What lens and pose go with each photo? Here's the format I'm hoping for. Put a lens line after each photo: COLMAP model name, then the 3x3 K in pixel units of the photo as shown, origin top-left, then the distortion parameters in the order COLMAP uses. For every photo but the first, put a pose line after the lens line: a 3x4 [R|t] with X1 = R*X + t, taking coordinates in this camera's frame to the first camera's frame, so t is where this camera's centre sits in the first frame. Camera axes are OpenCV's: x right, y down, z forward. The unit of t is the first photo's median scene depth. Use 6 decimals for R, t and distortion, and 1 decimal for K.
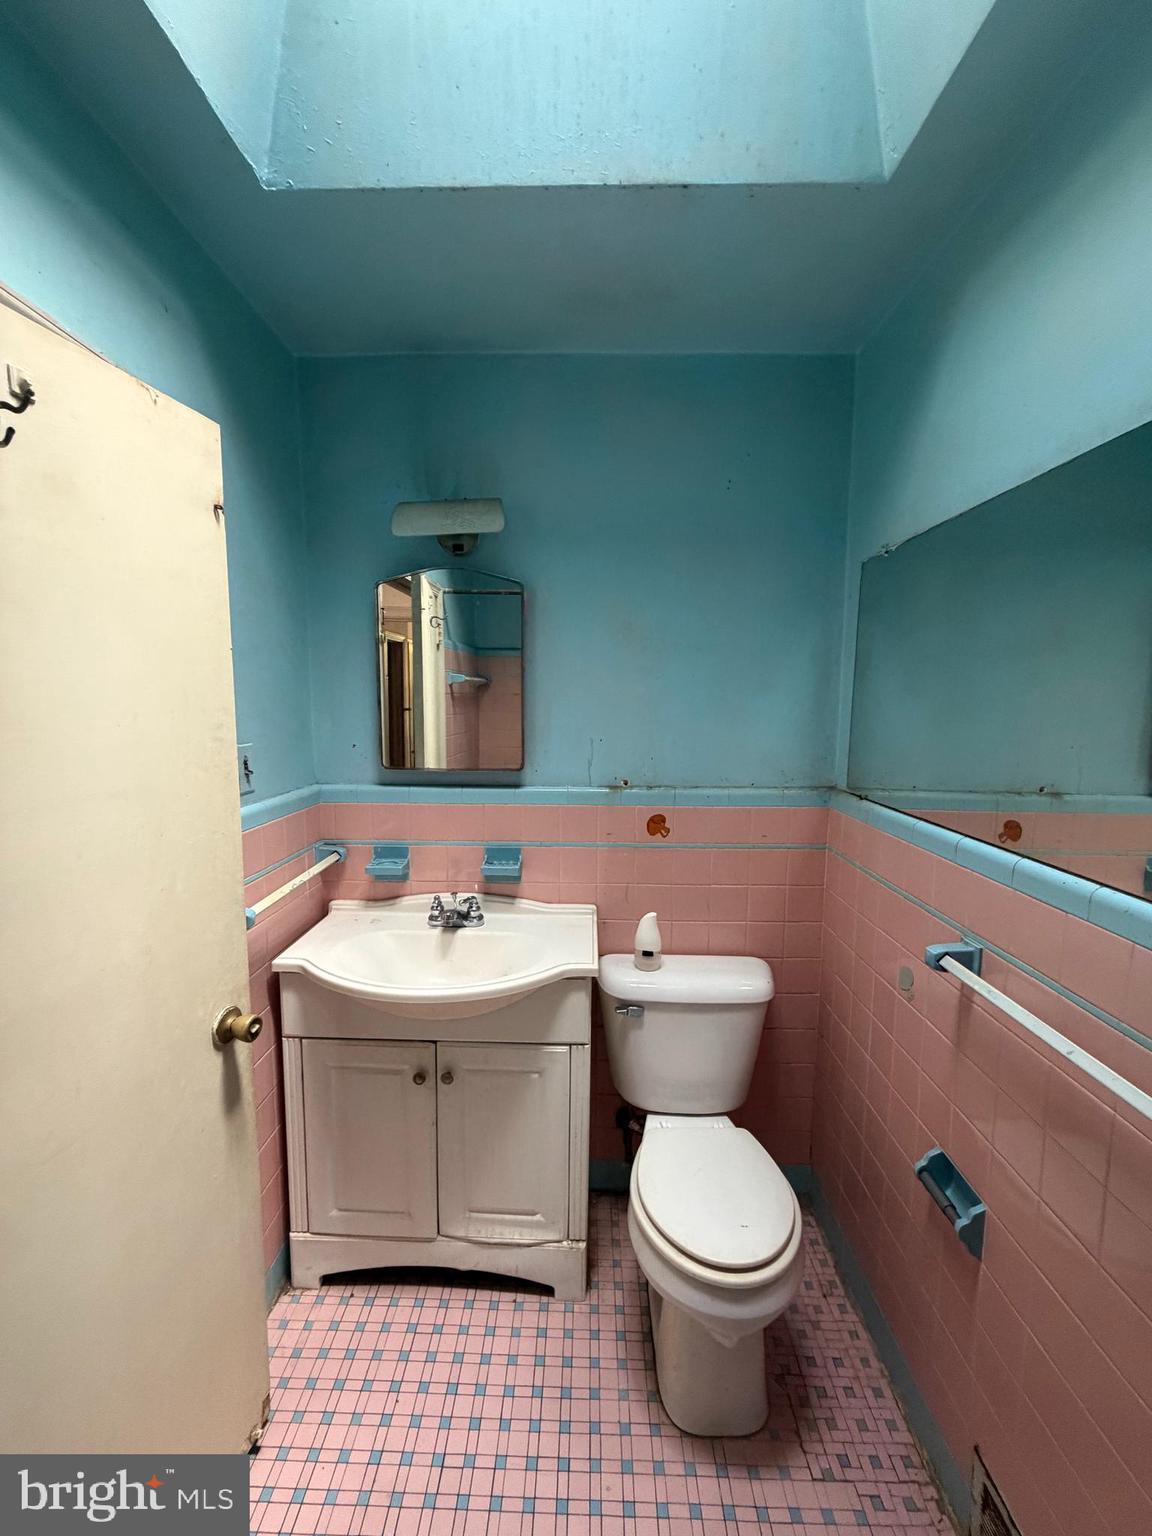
lens RADIAL K [[610.7, 0, 572.3], [0, 610.7, 767.9], [0, 0, 1]] dist [-0.001682, 0.001203]
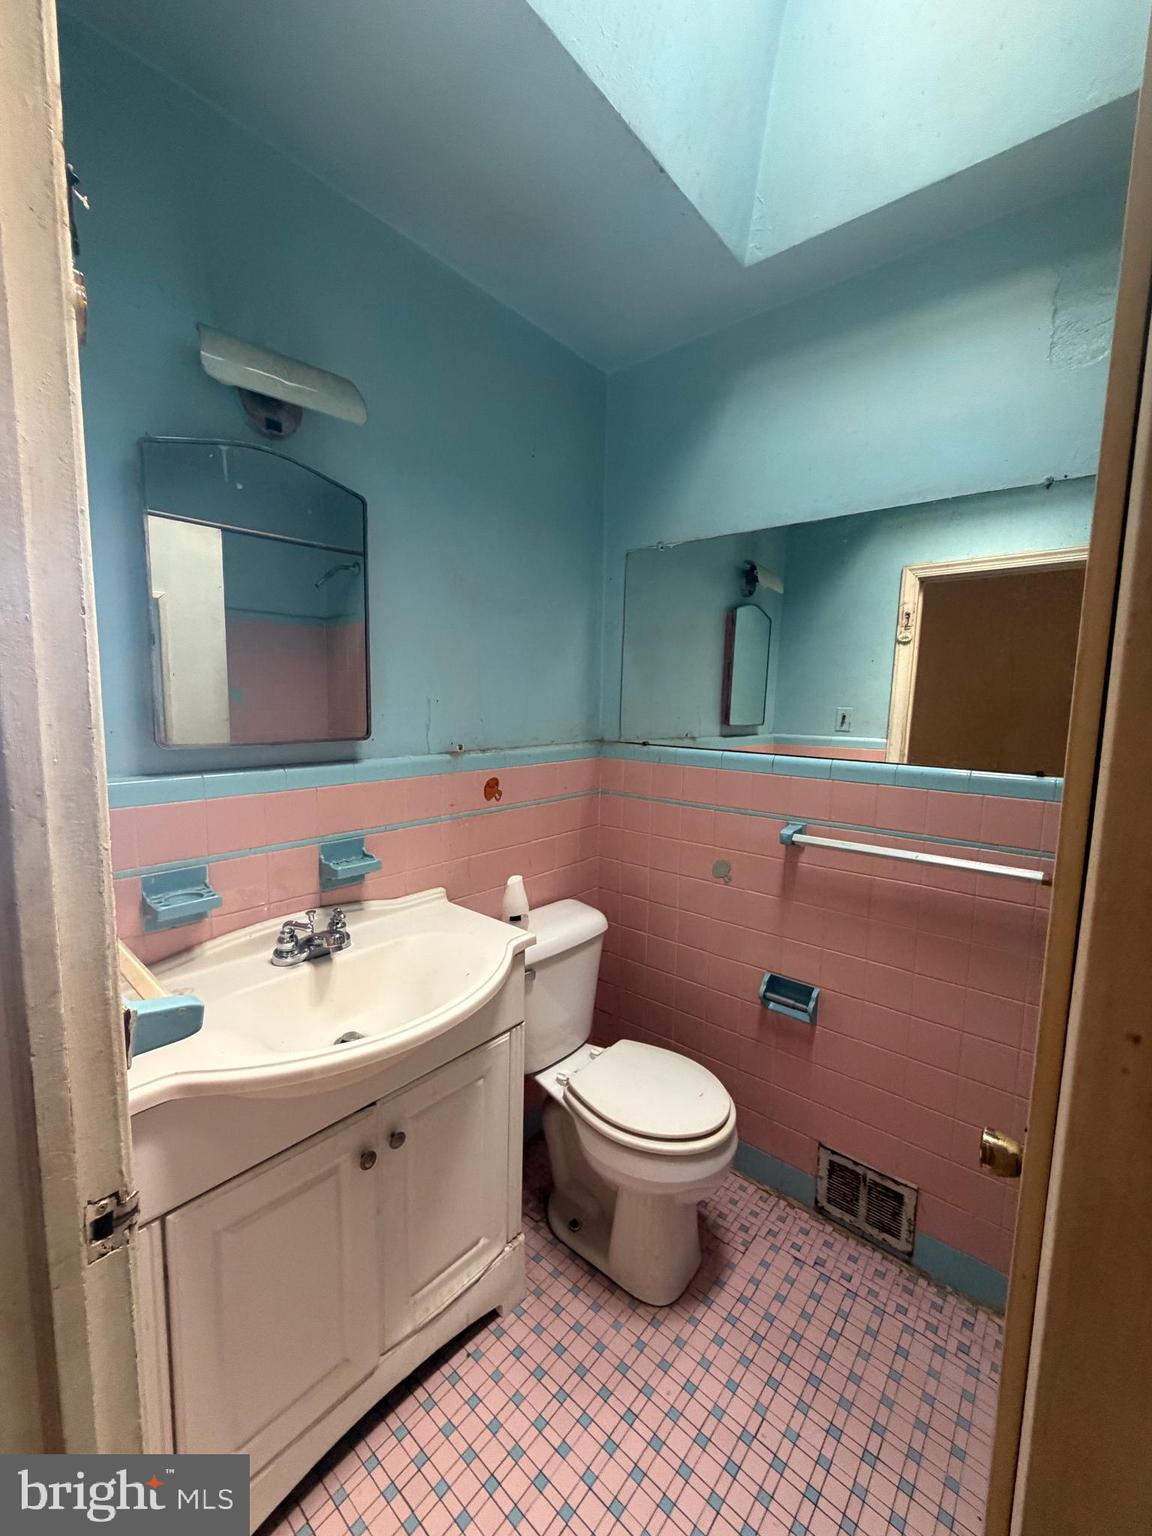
lens RADIAL K [[610.7, 0, 579.5], [0, 610.7, 767.2], [0, 0, 1]] dist [-0.001682, 0.001203]
pose [[0.635104, -0.085408, 0.767690, -0.581535], [0.074136, 0.996020, 0.049479, 0.024543], [-0.768861, 0.025489, 0.638908, 0.315467]]
